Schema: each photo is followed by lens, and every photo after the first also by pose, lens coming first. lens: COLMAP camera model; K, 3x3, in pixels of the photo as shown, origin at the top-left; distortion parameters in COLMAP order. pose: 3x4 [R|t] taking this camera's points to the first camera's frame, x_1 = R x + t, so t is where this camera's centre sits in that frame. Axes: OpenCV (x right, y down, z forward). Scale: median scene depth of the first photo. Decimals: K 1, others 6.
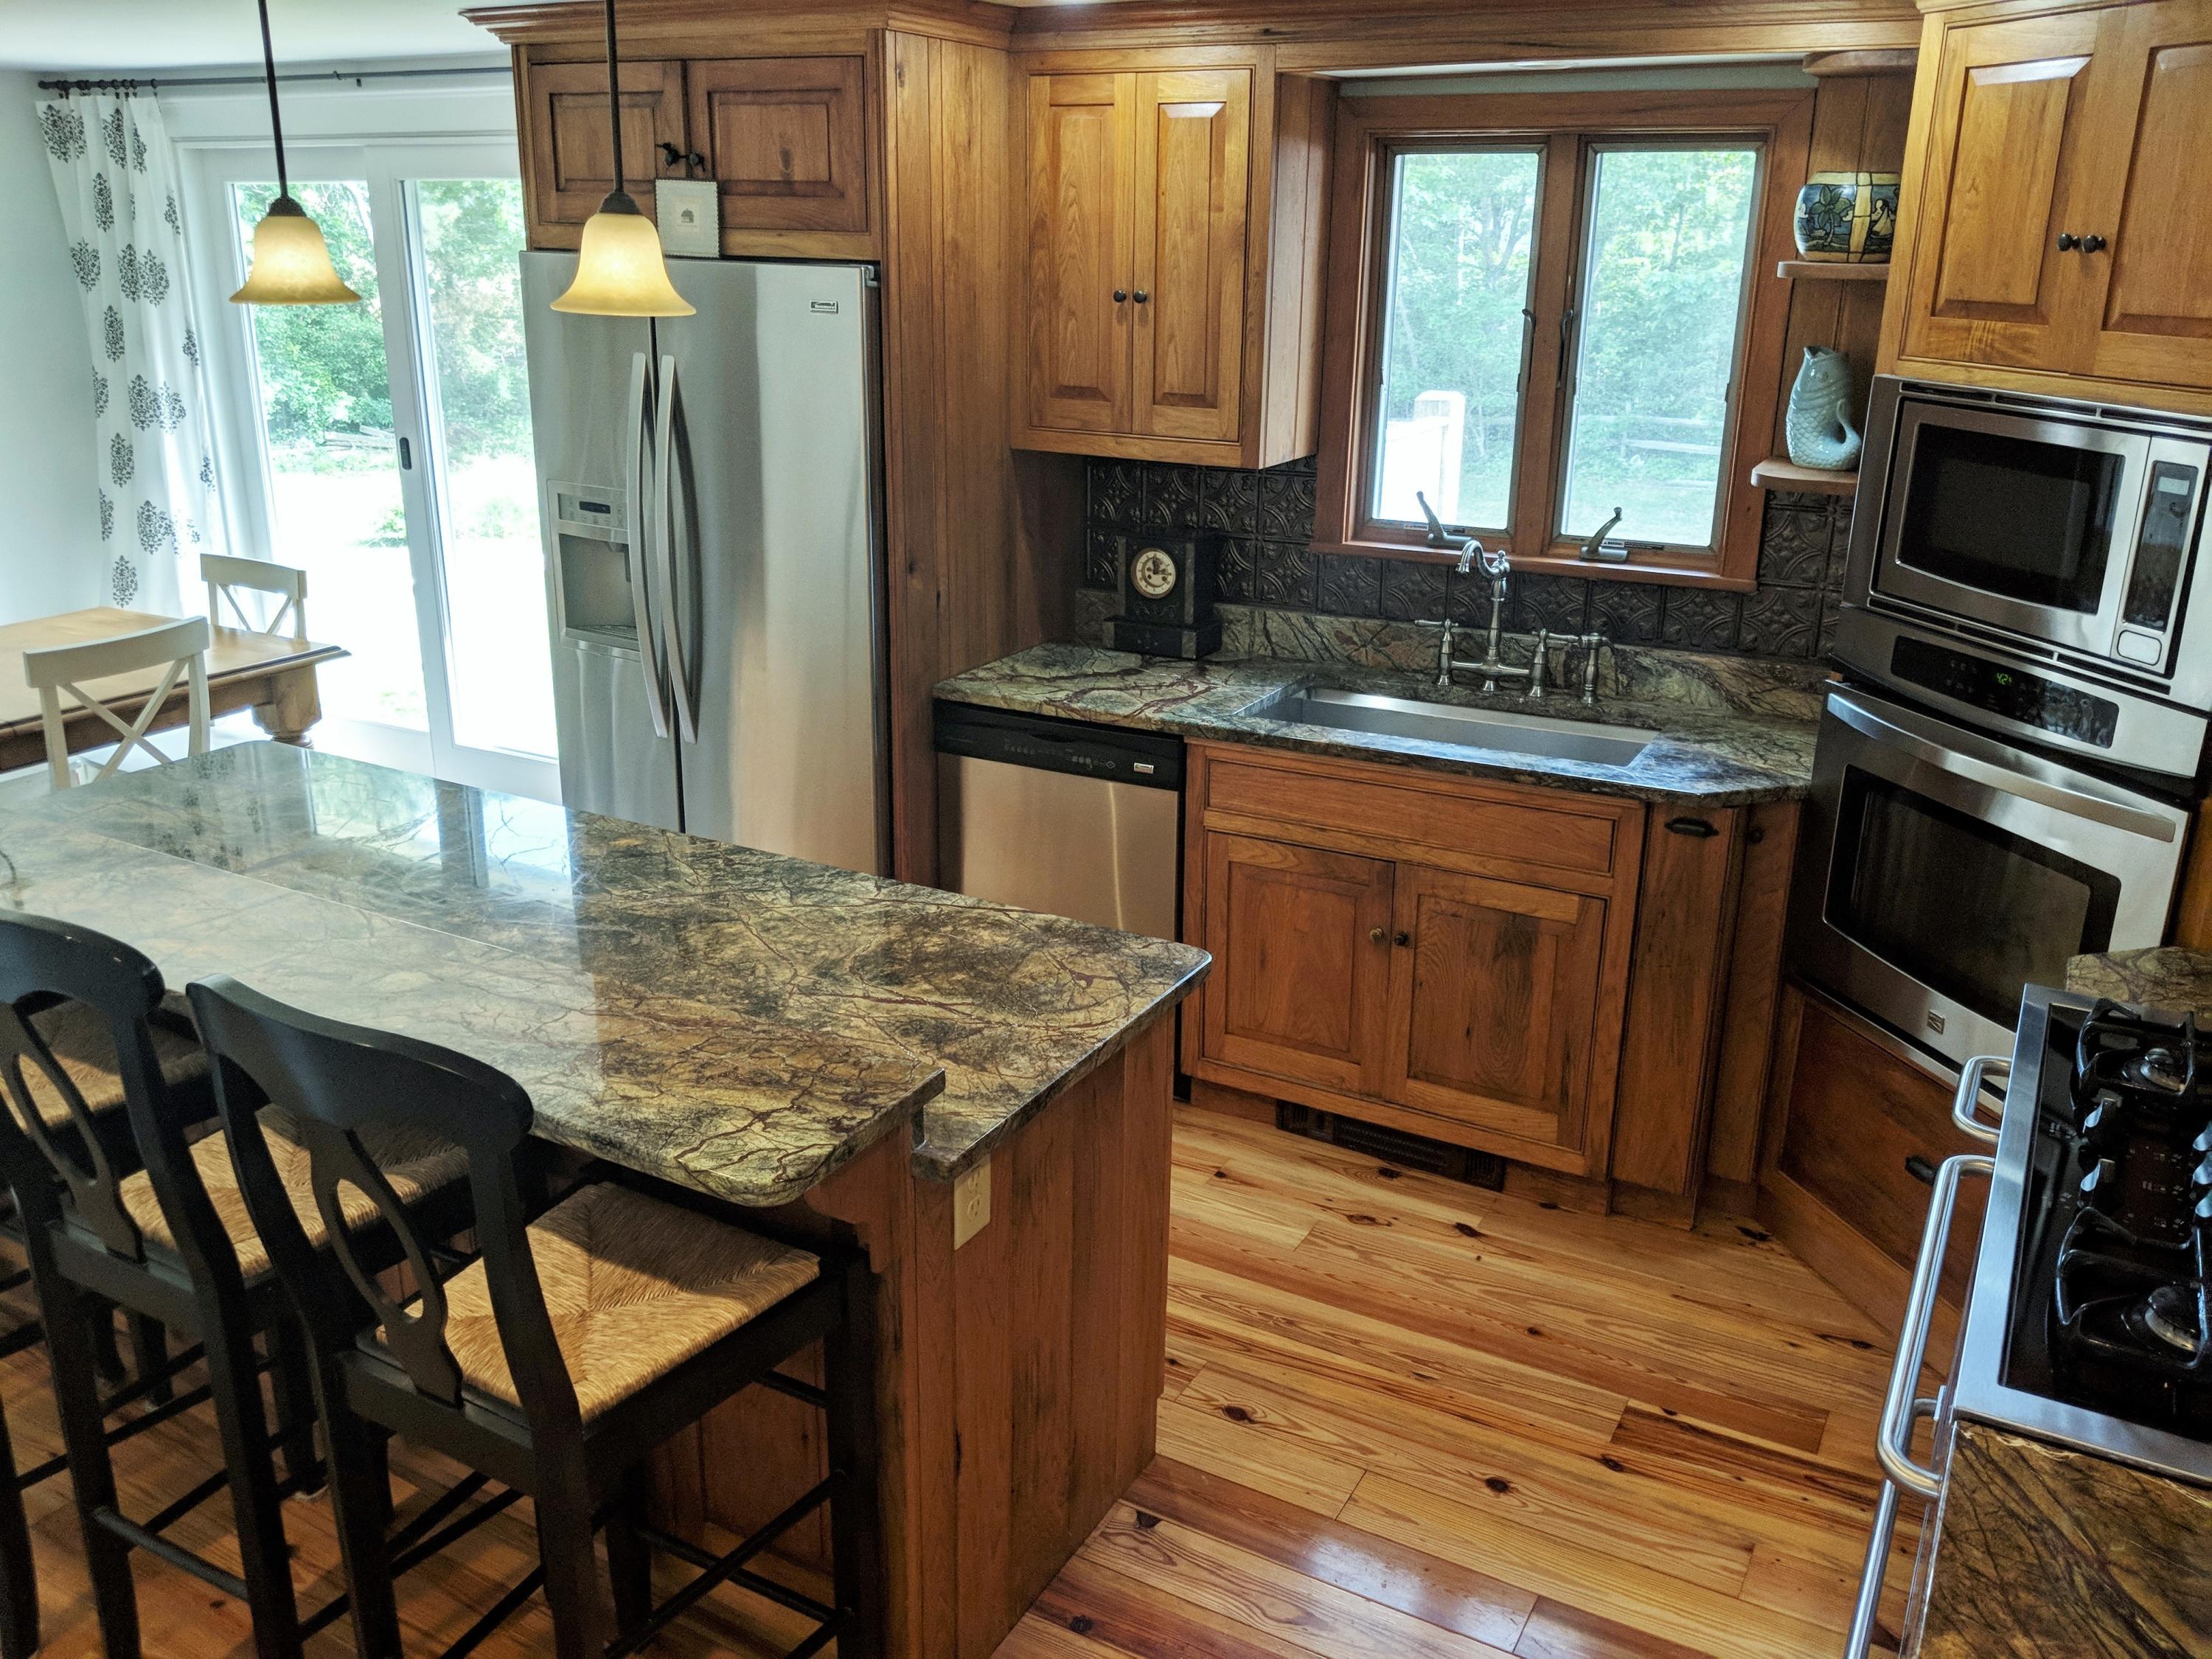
lens RADIAL K [[1795.9, 0, 1107.6], [0, 1795.9, 814.1], [0, 0, 1]] dist [0.030968, -0.009564]
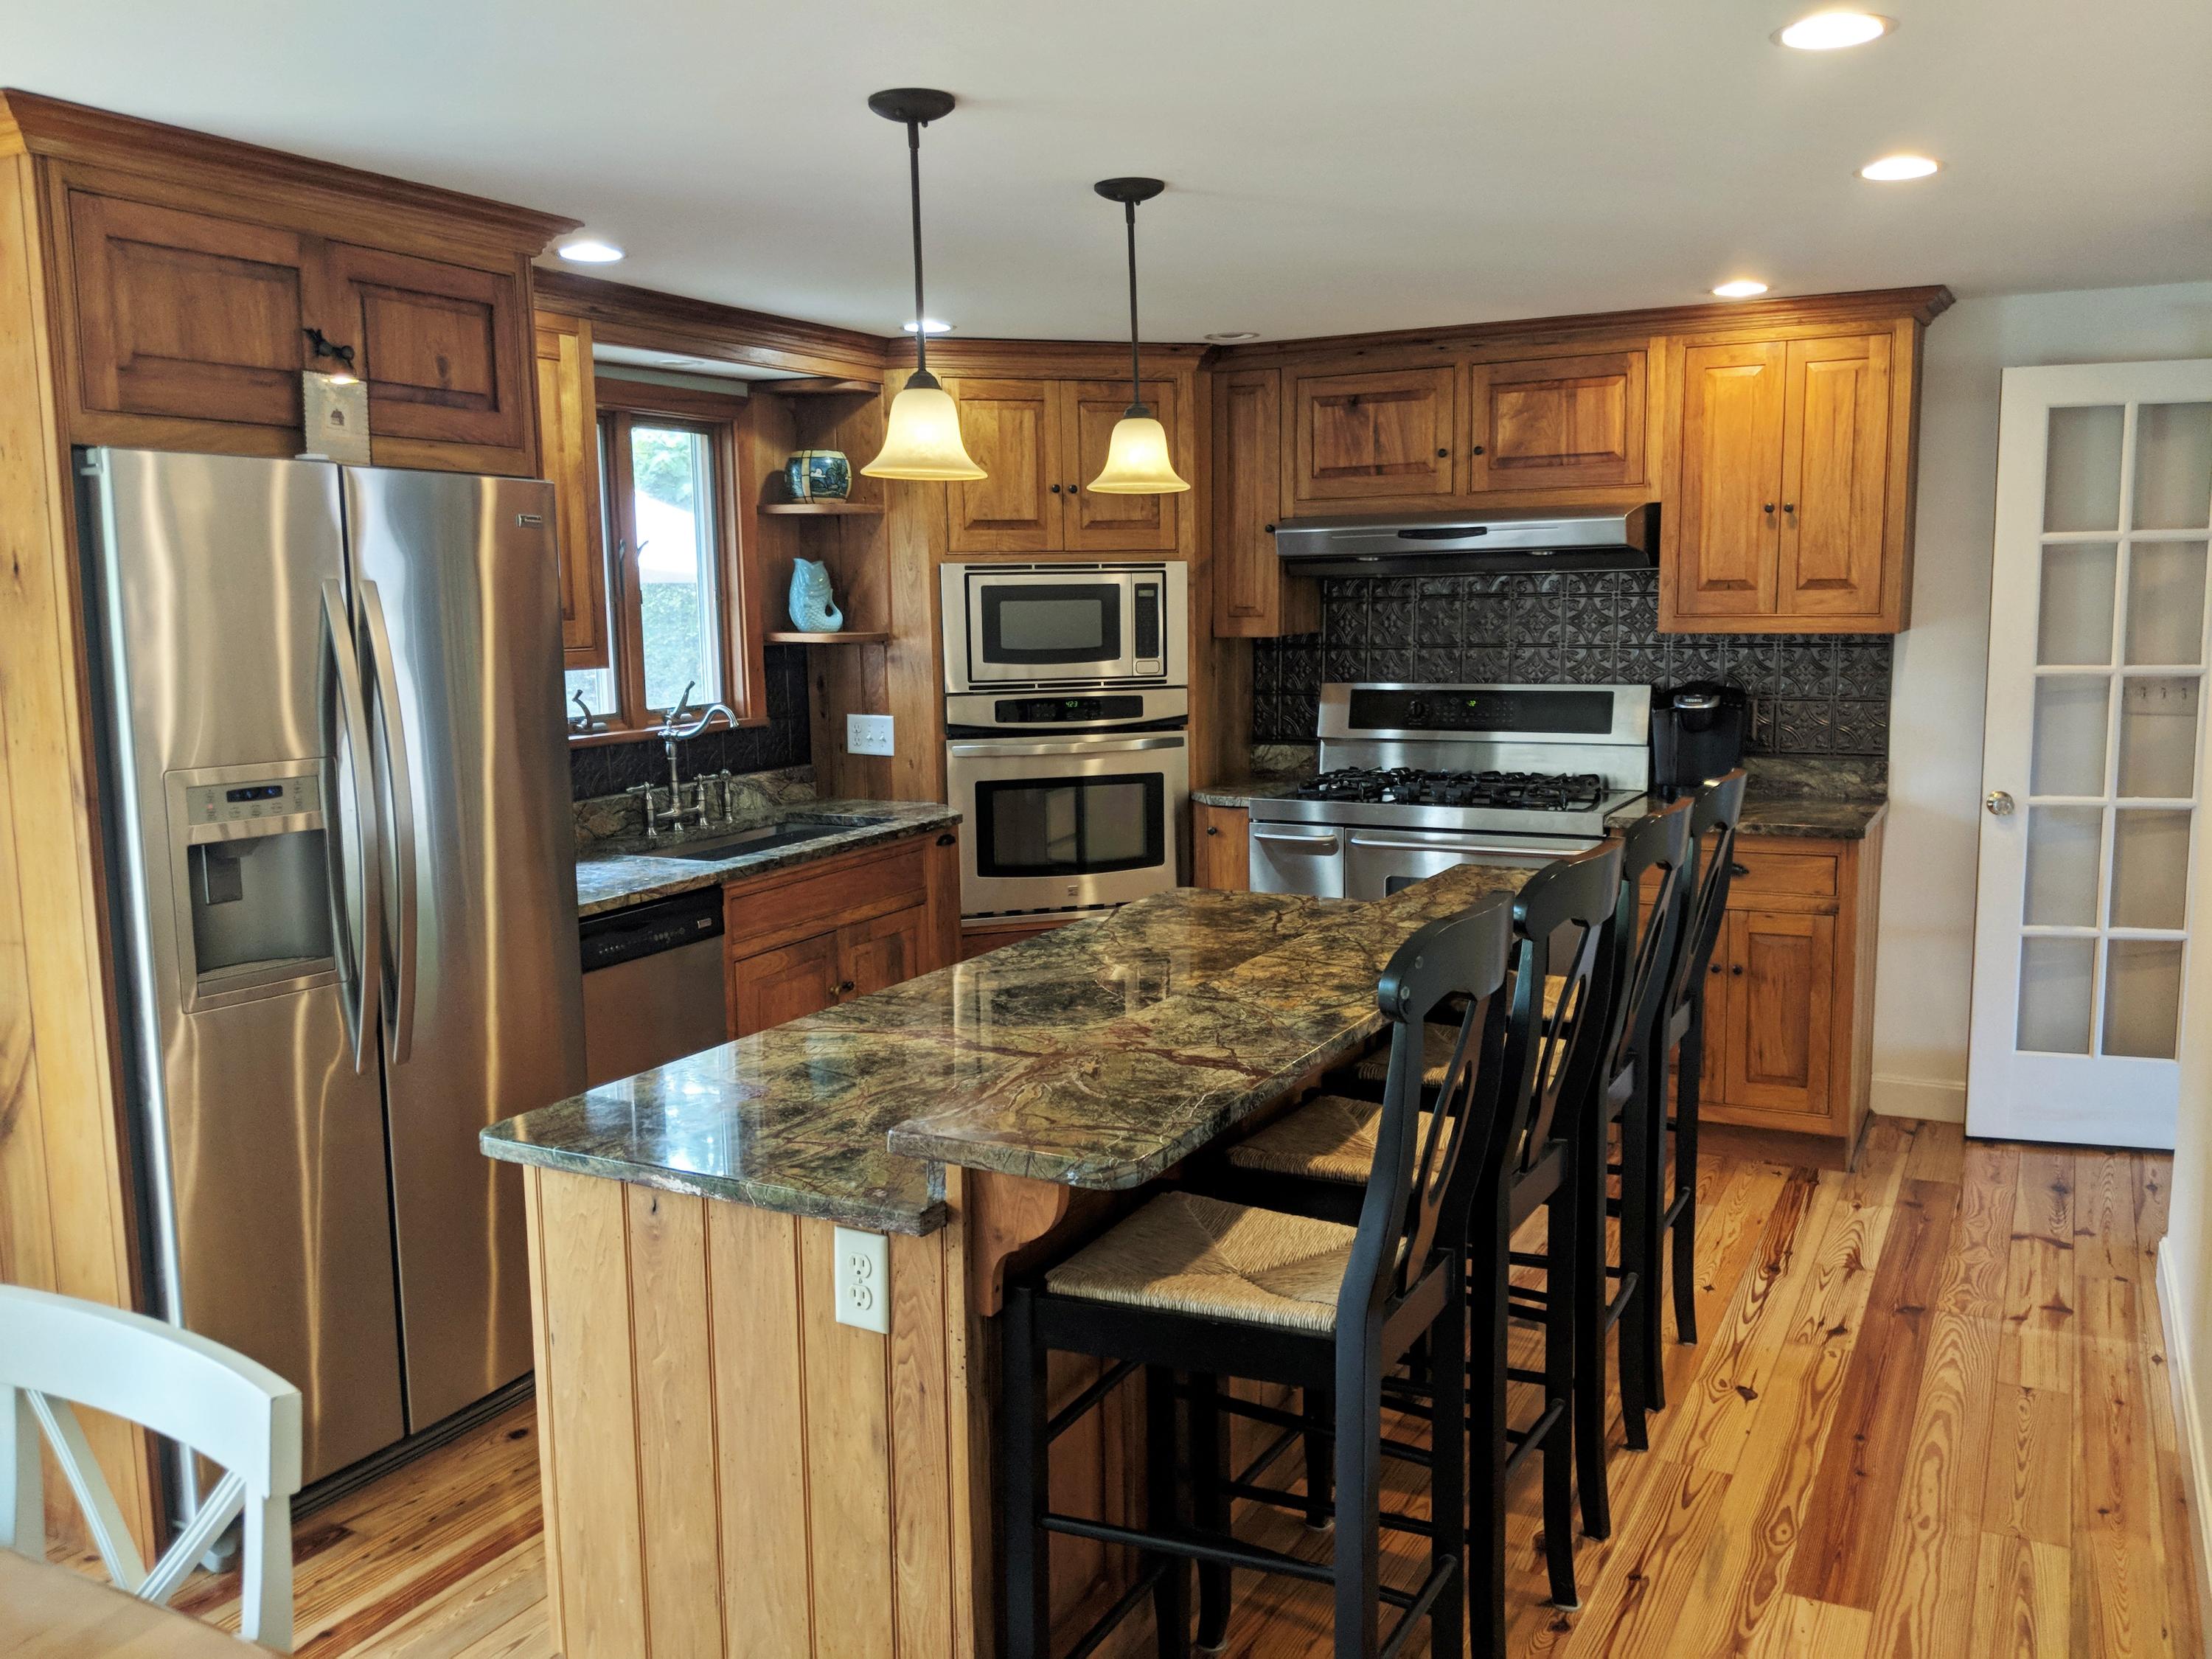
lens RADIAL K [[1795.9, 0, 1108.3], [0, 1795.9, 830.3], [0, 0, 1]] dist [0.030968, -0.009564]
pose [[-0.019018, -0.147207, 0.988923, -1.103908], [0.324910, 0.934508, 0.145356, -0.163815], [-0.945554, 0.324075, 0.030056, 0.716216]]
